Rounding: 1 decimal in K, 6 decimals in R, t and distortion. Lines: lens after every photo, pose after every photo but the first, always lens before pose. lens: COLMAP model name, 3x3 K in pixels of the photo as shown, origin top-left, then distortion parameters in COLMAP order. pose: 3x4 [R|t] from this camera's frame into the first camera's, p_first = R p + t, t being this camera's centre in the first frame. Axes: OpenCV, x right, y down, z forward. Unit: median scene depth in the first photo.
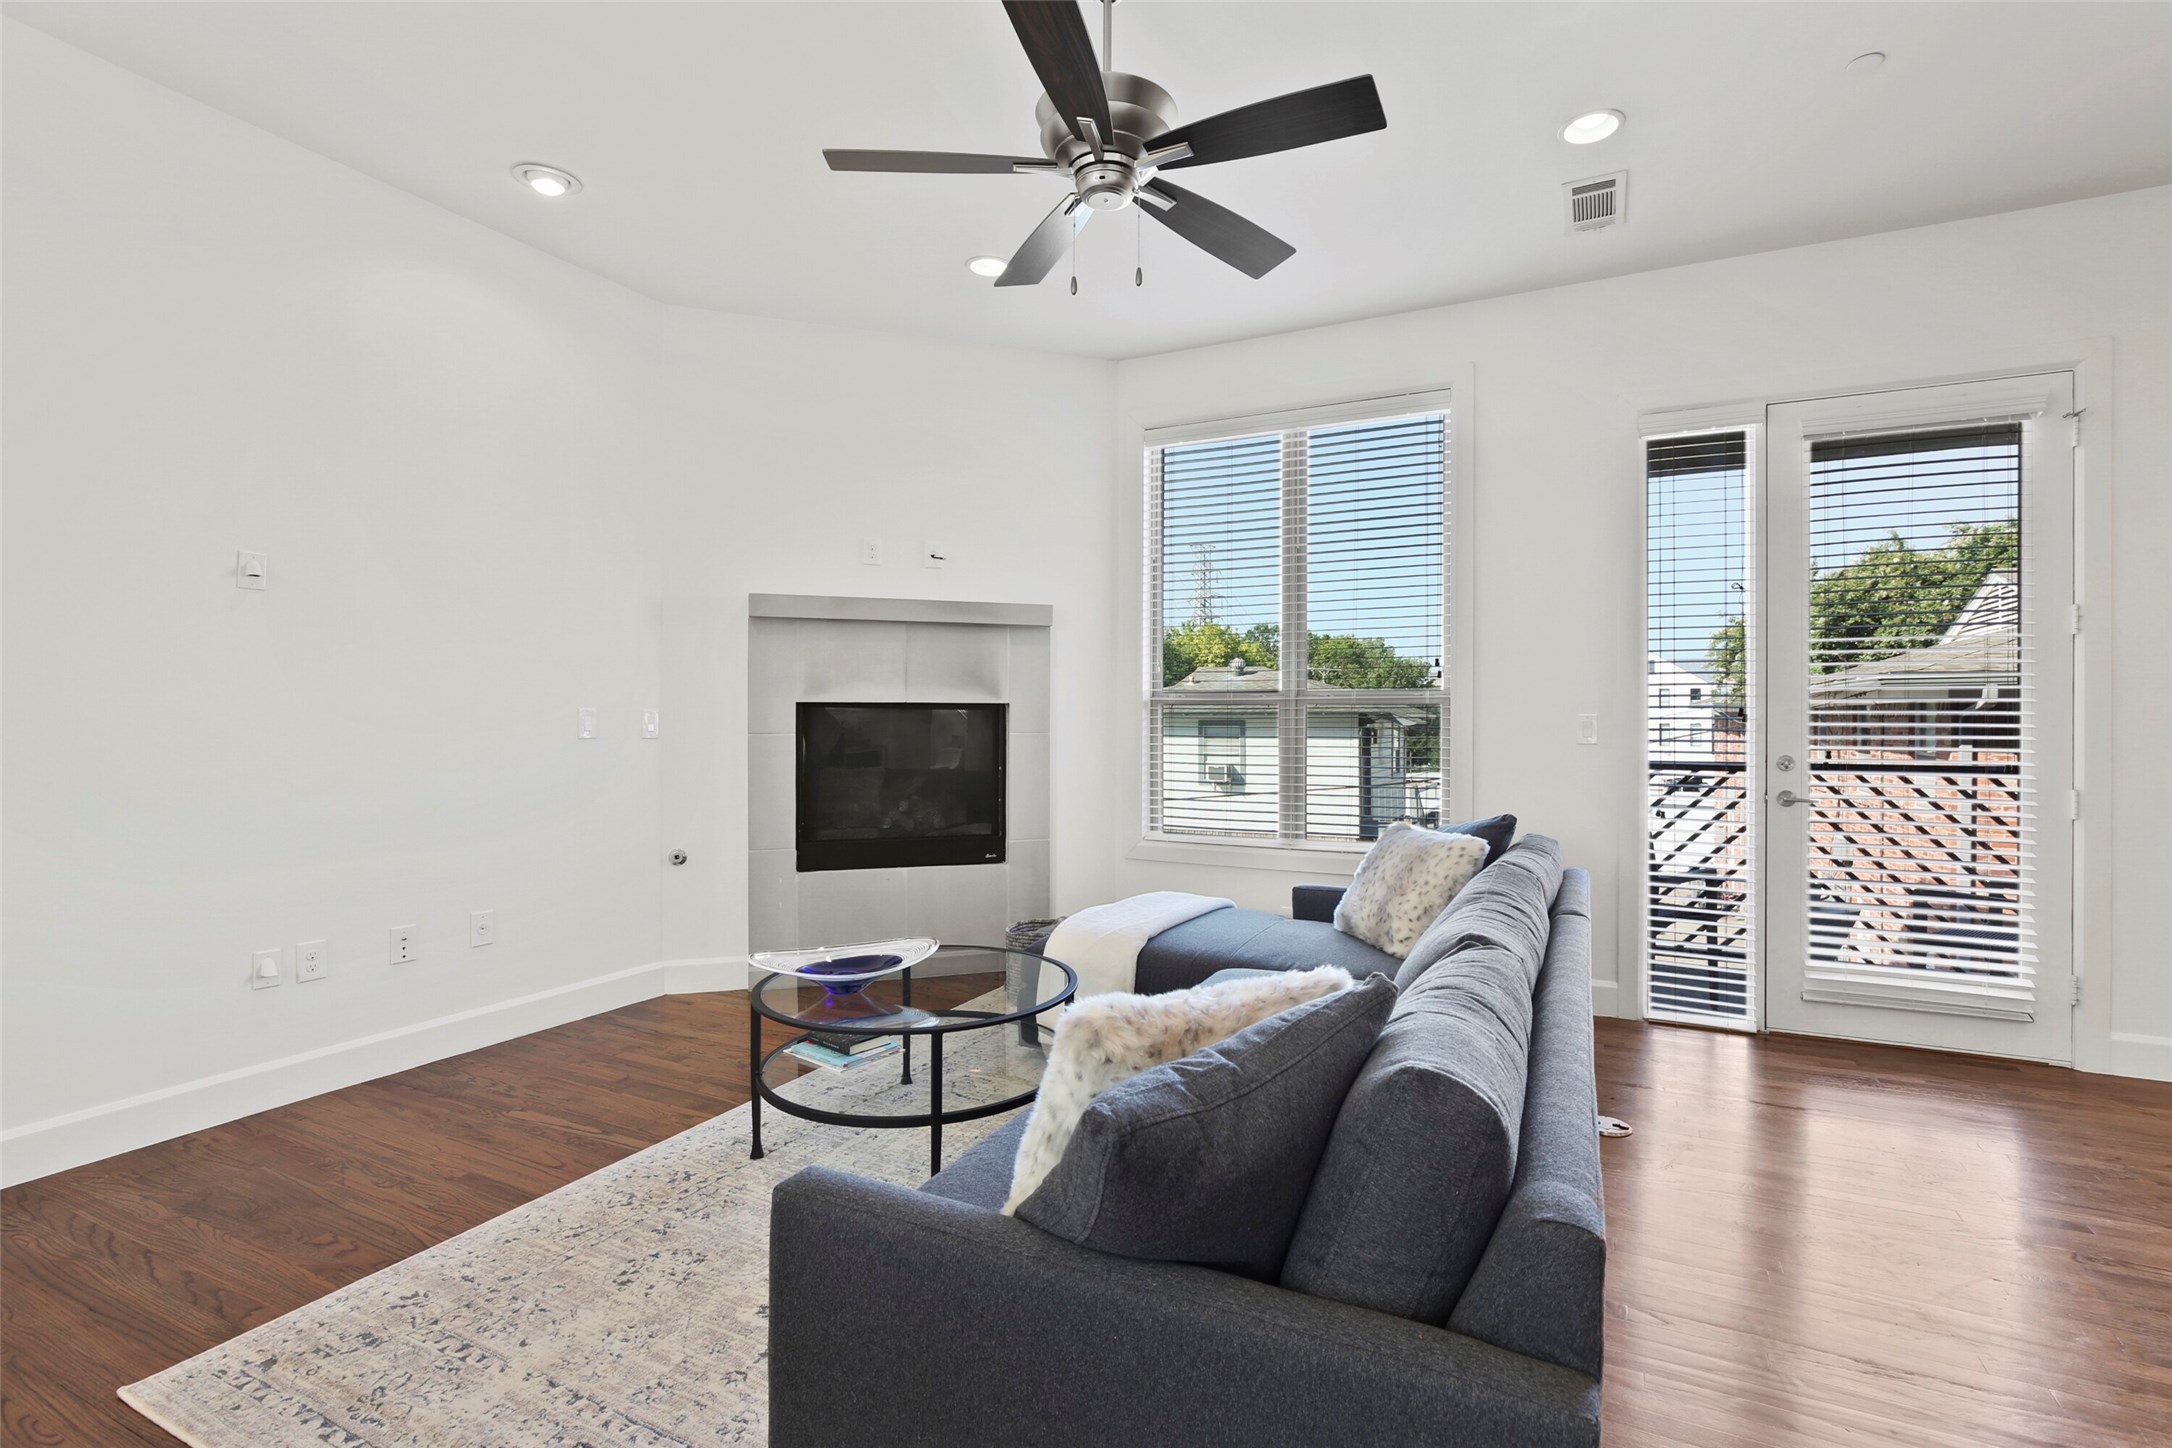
lens RADIAL K [[988.6, 0, 1105.9], [0, 988.6, 717.8], [0, 0, 1]] dist [-0.026384, 0.008615]
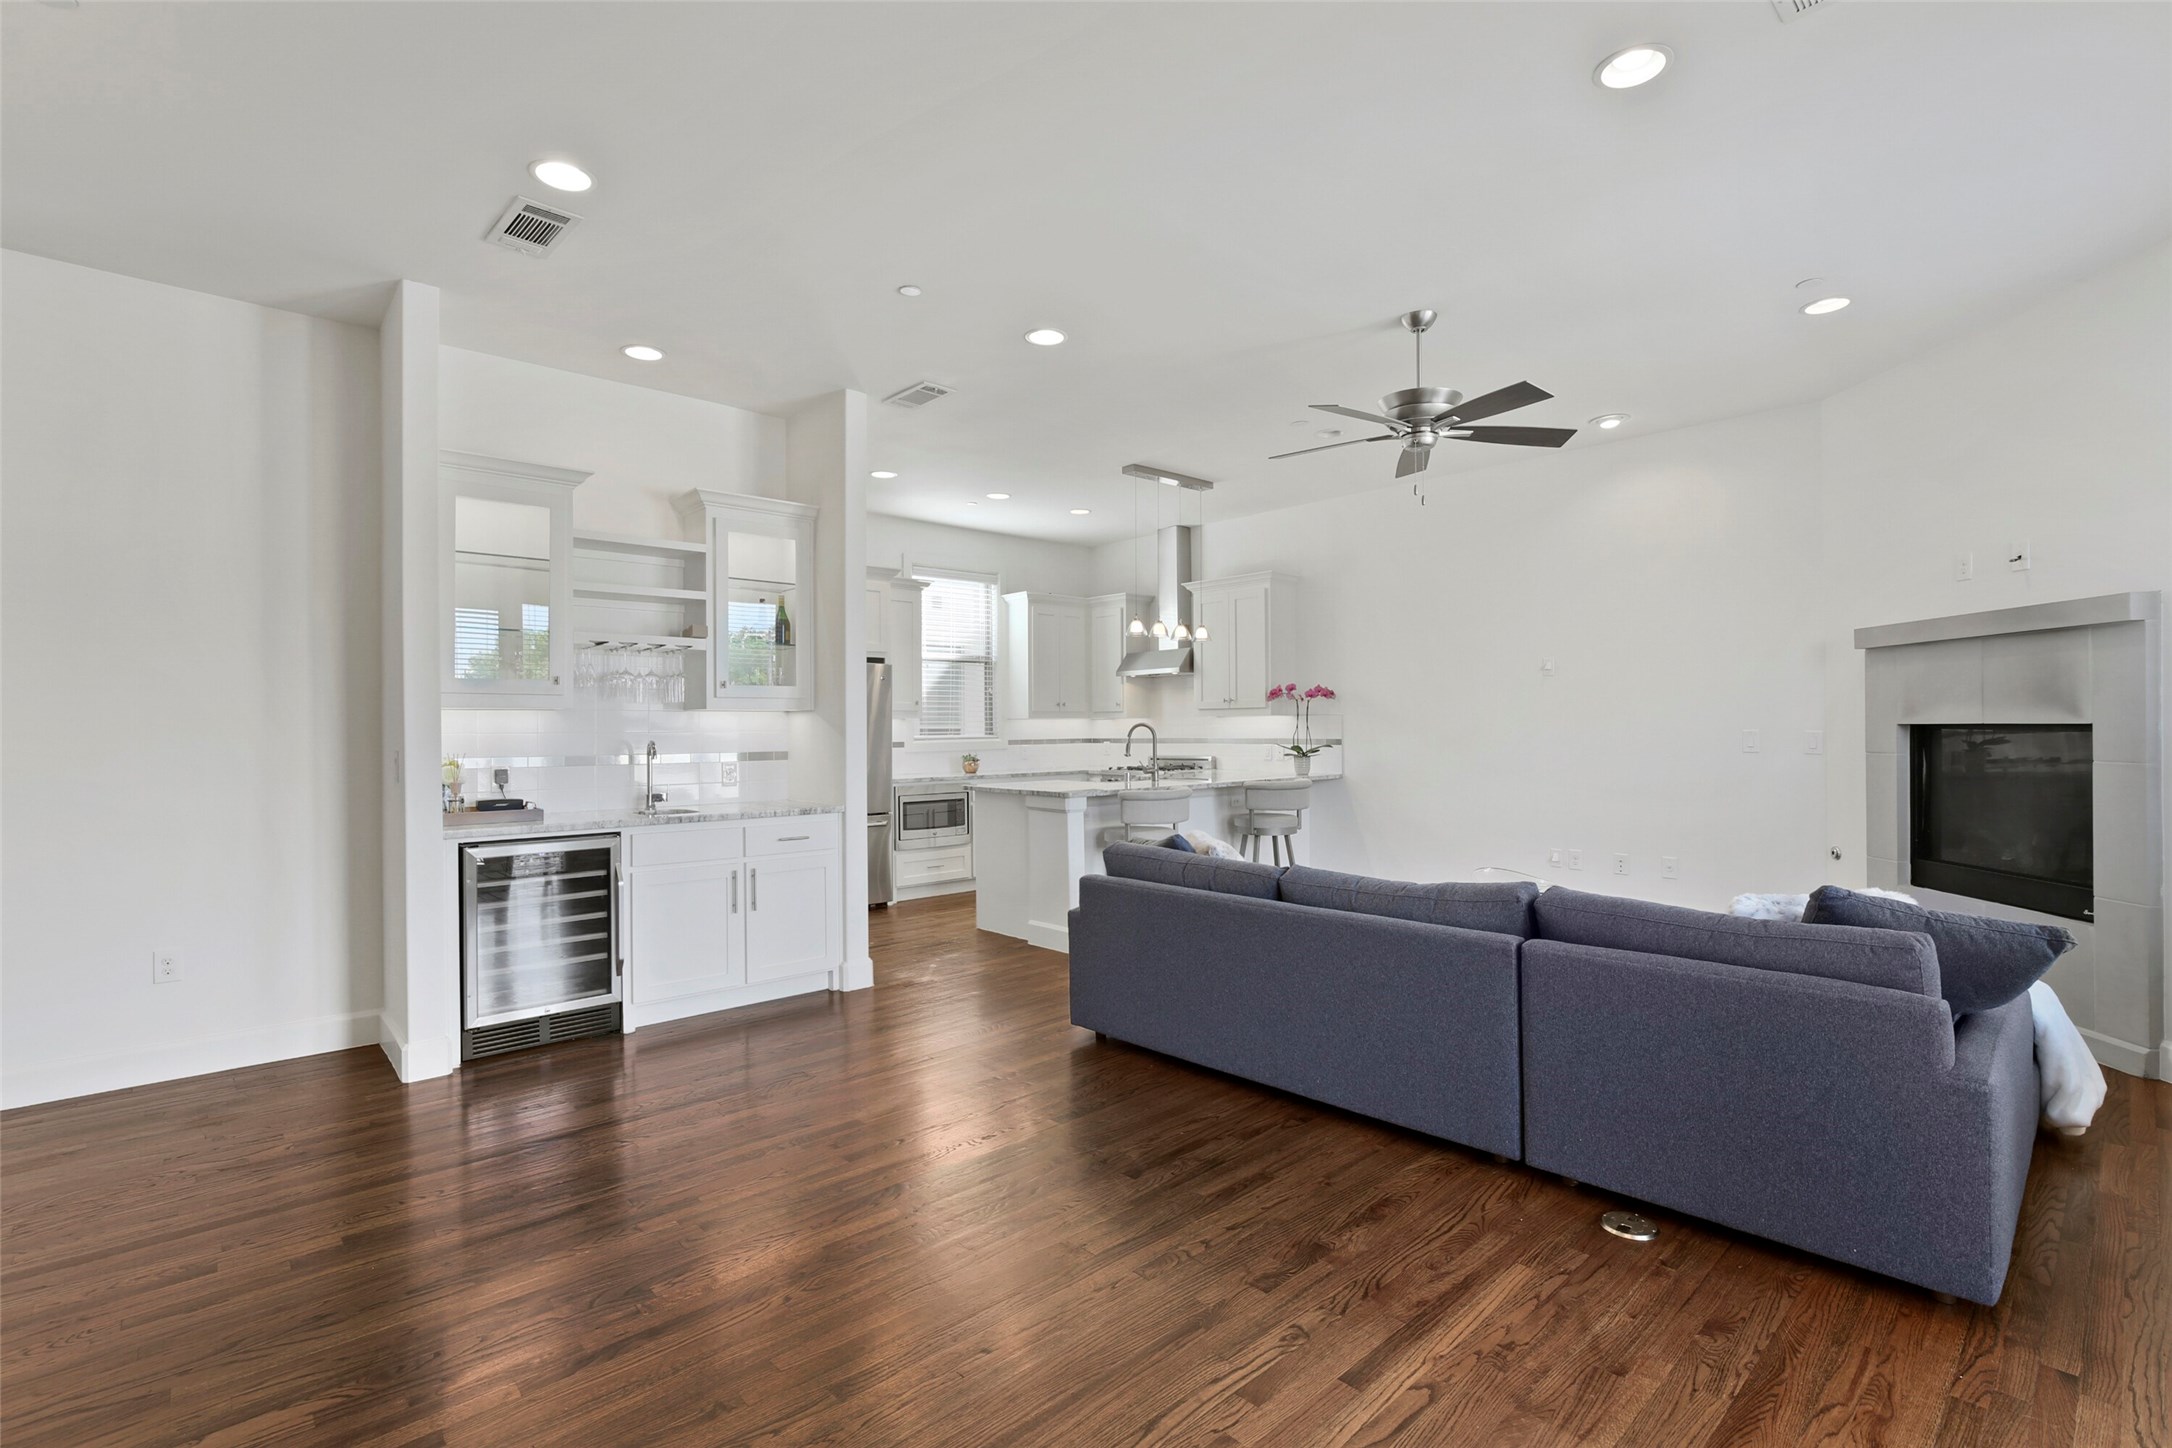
lens RADIAL K [[988.6, 0, 1092.2], [0, 988.6, 724.7], [0, 0, 1]] dist [-0.026384, 0.008615]
pose [[-0.366833, 0.000517, -0.930287, 0.999706], [0.004730, 0.999988, -0.001309, -0.018178], [0.930275, -0.004881, -0.366831, 0.575328]]
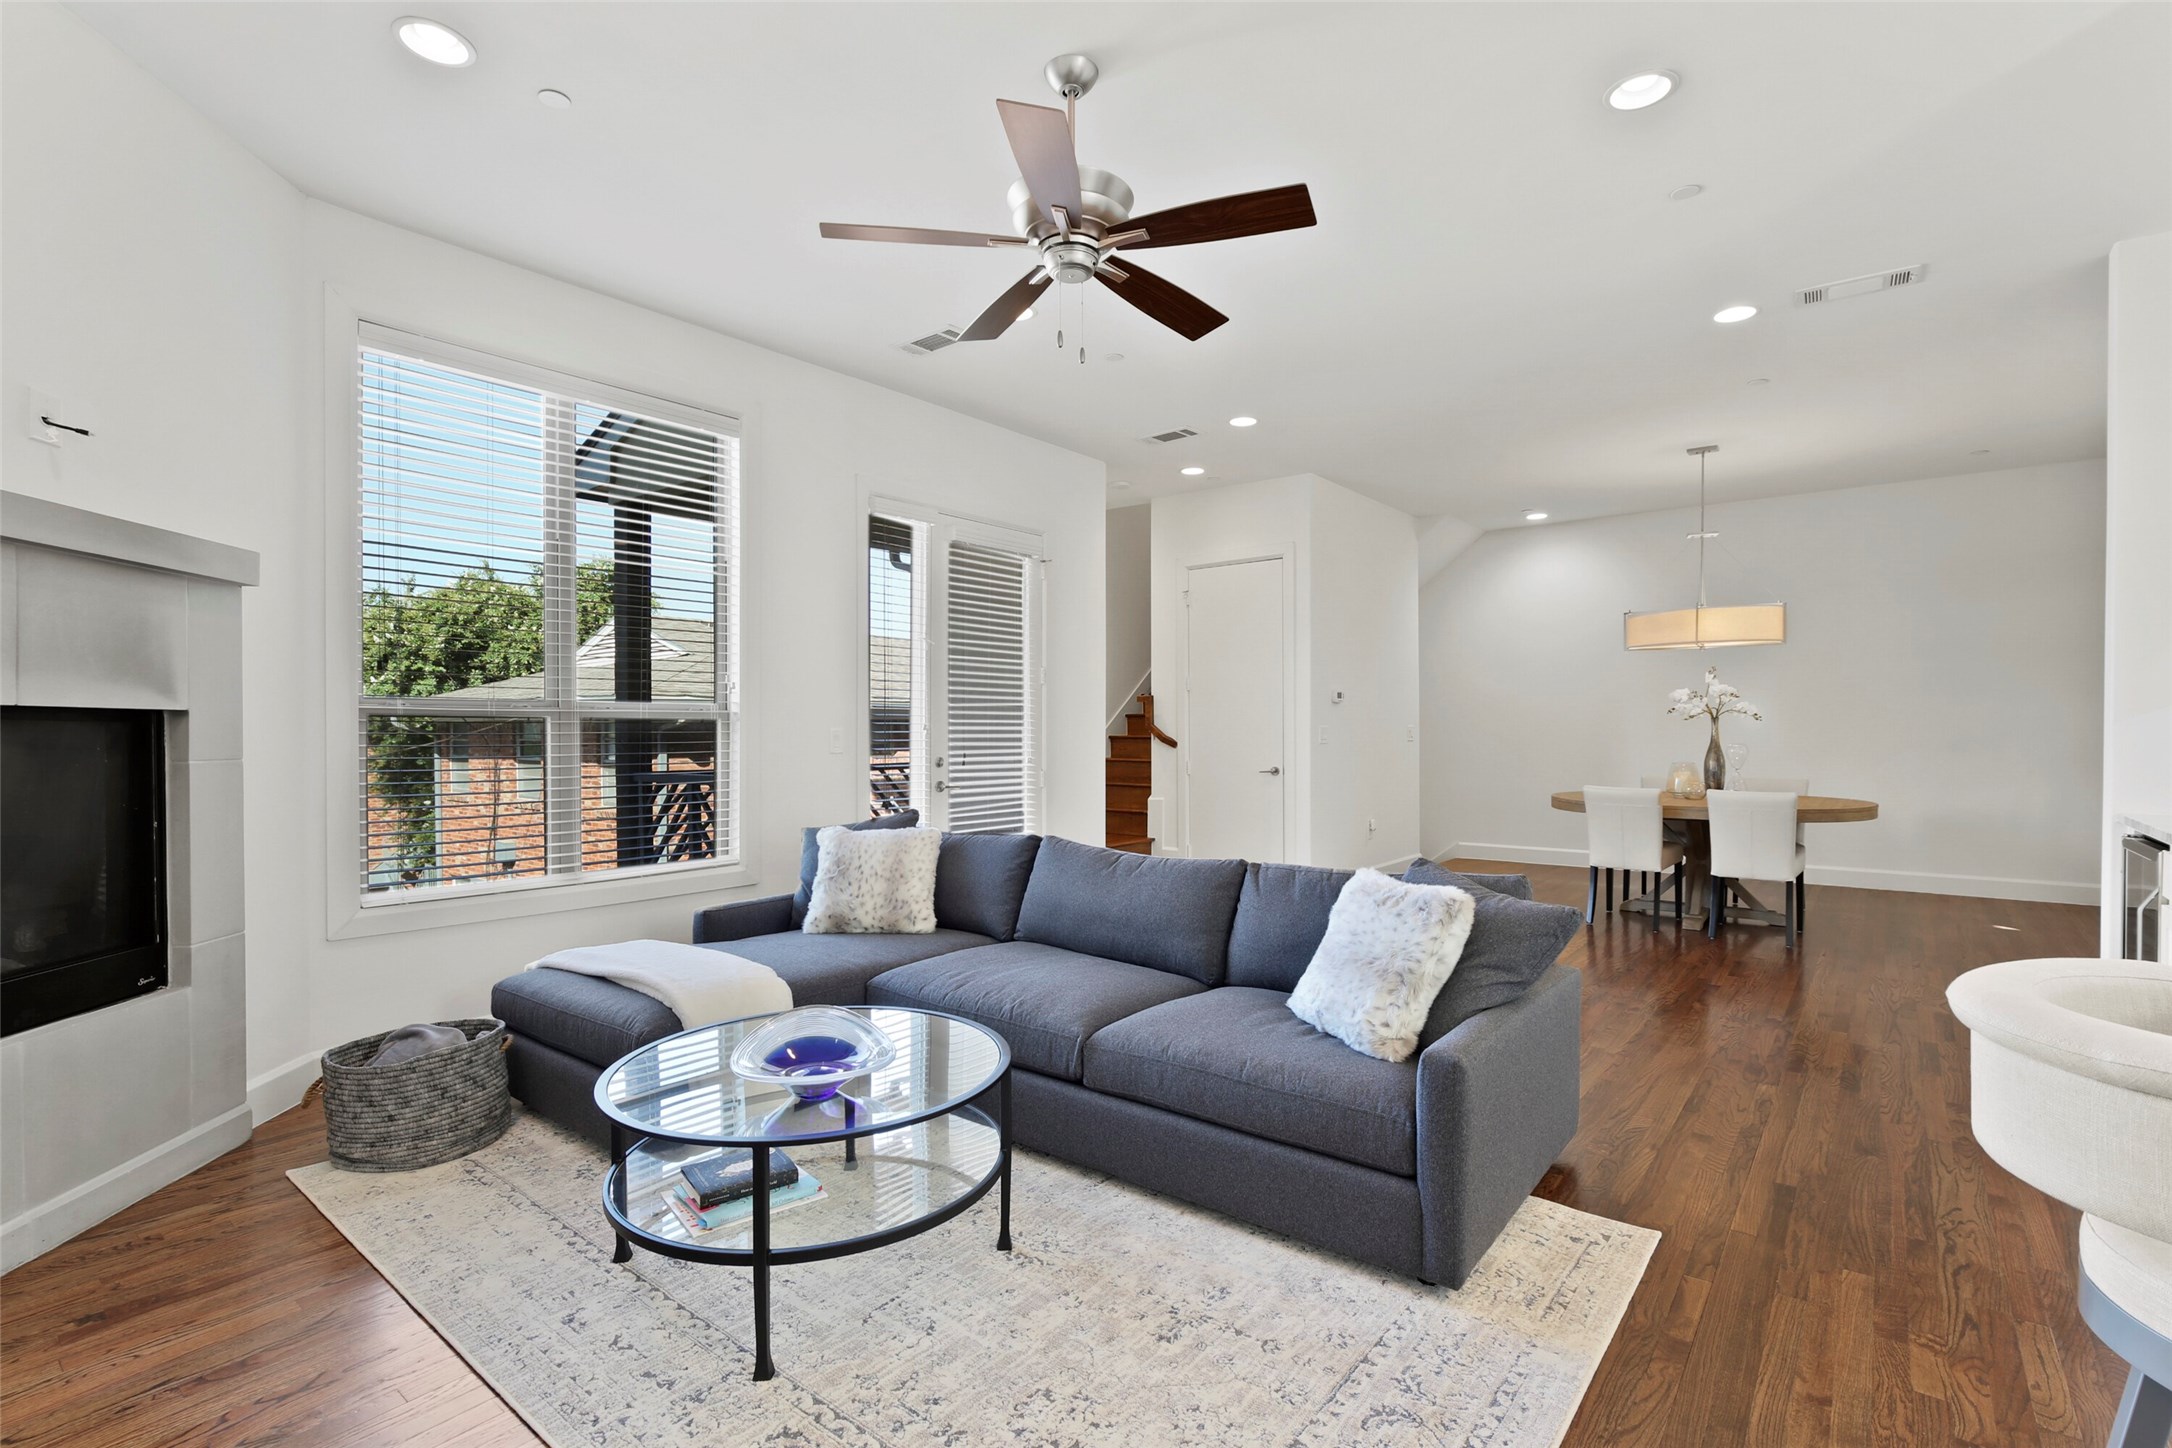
lens RADIAL K [[988.6, 0, 1095.9], [0, 988.6, 730.3], [0, 0, 1]] dist [-0.026384, 0.008615]
pose [[0.234055, -0.003228, 0.972218, -0.571015], [0.003963, 0.999989, 0.002367, -0.002303], [-0.972215, 0.003299, 0.234065, 0.366241]]
